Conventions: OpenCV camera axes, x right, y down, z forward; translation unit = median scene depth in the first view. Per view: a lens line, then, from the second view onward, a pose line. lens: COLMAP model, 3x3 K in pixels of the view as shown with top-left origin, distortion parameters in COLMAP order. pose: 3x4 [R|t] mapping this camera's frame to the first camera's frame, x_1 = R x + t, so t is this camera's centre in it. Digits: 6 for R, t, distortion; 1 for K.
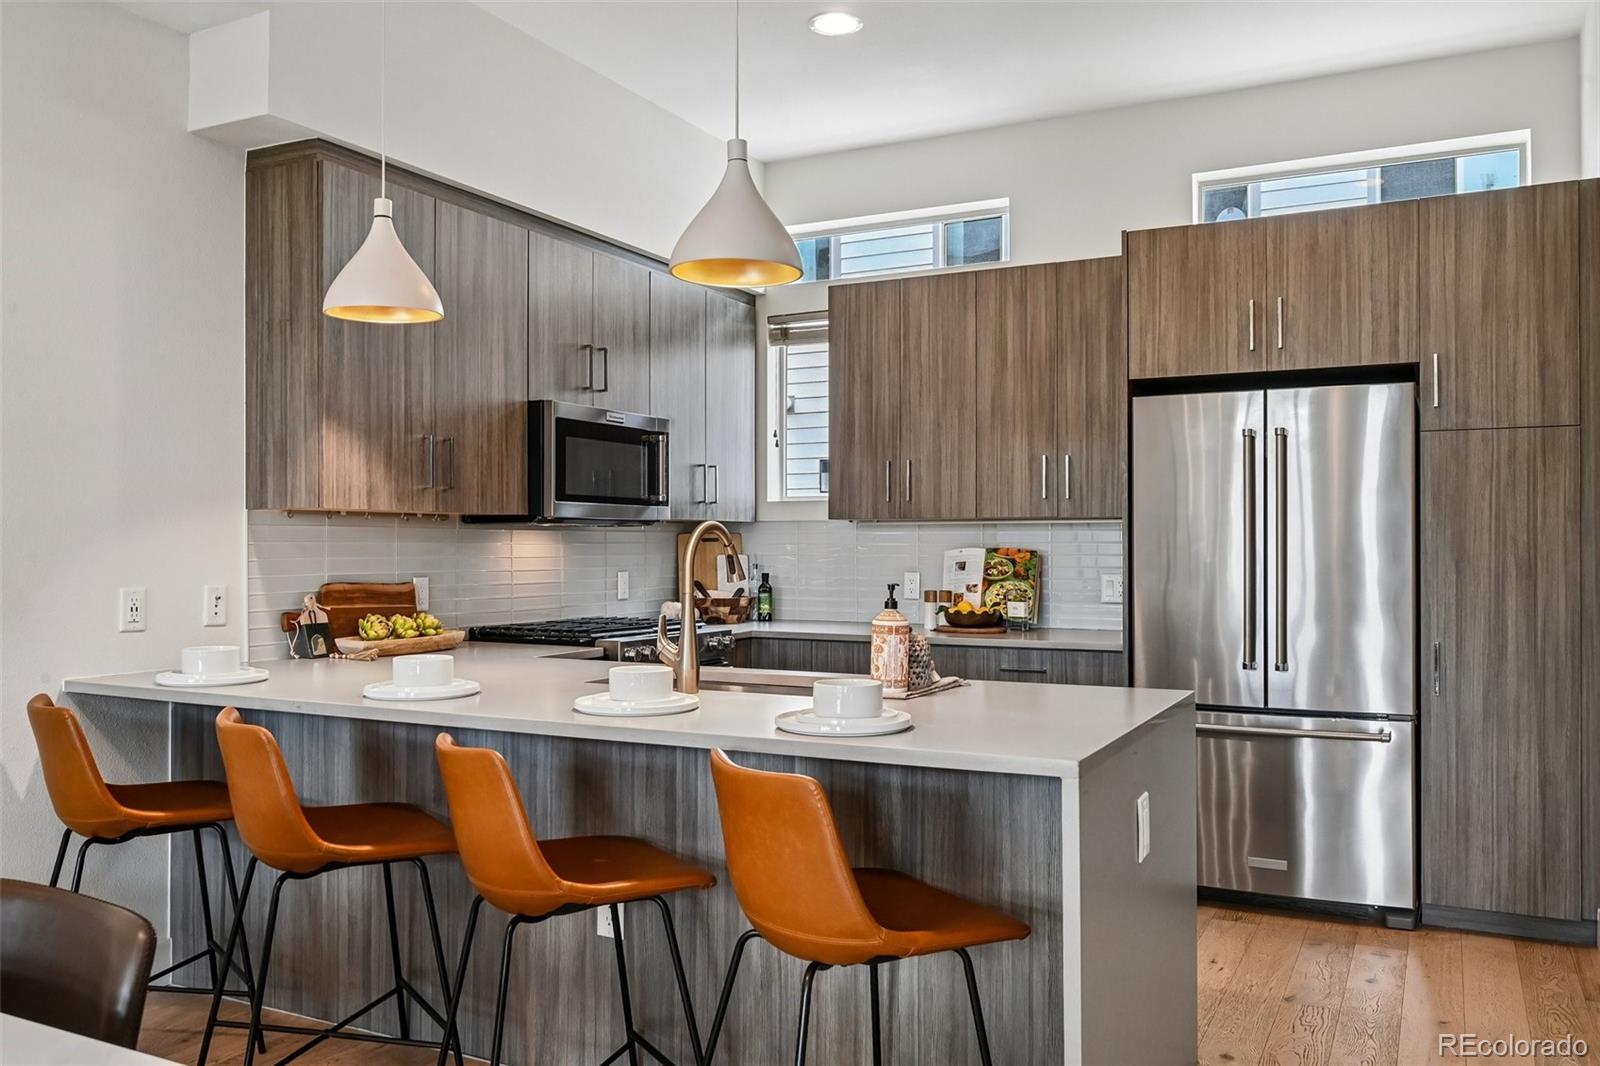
lens RADIAL K [[1251.3, 0, 800.4], [0, 1251.3, 548.5], [0, 0, 1]] dist [-0.004288, -0.003290]
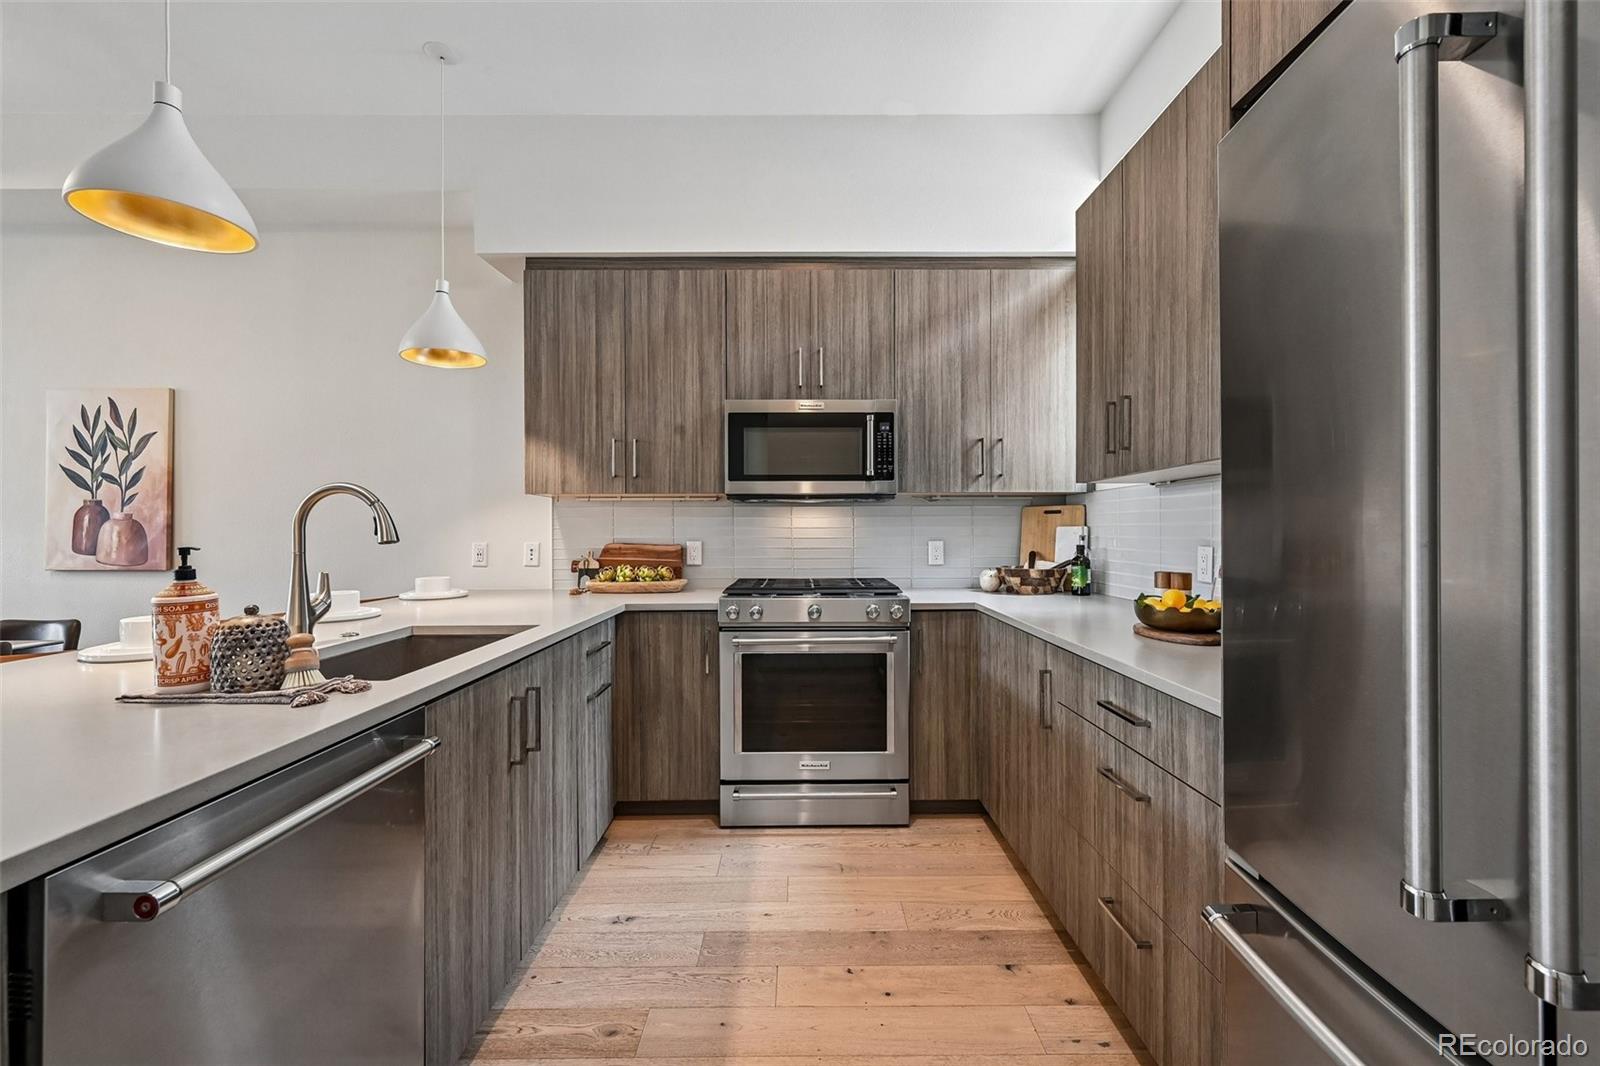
lens RADIAL K [[654.5, 0, 800.0], [0, 654.5, 533.0], [0, 0, 1]] dist [0.002033, 0.000201]
pose [[0.446836, 0.001909, -0.894614, 0.440300], [0.001369, 0.999995, 0.002817, 0.012945], [0.894615, -0.002483, 0.446831, 0.818903]]
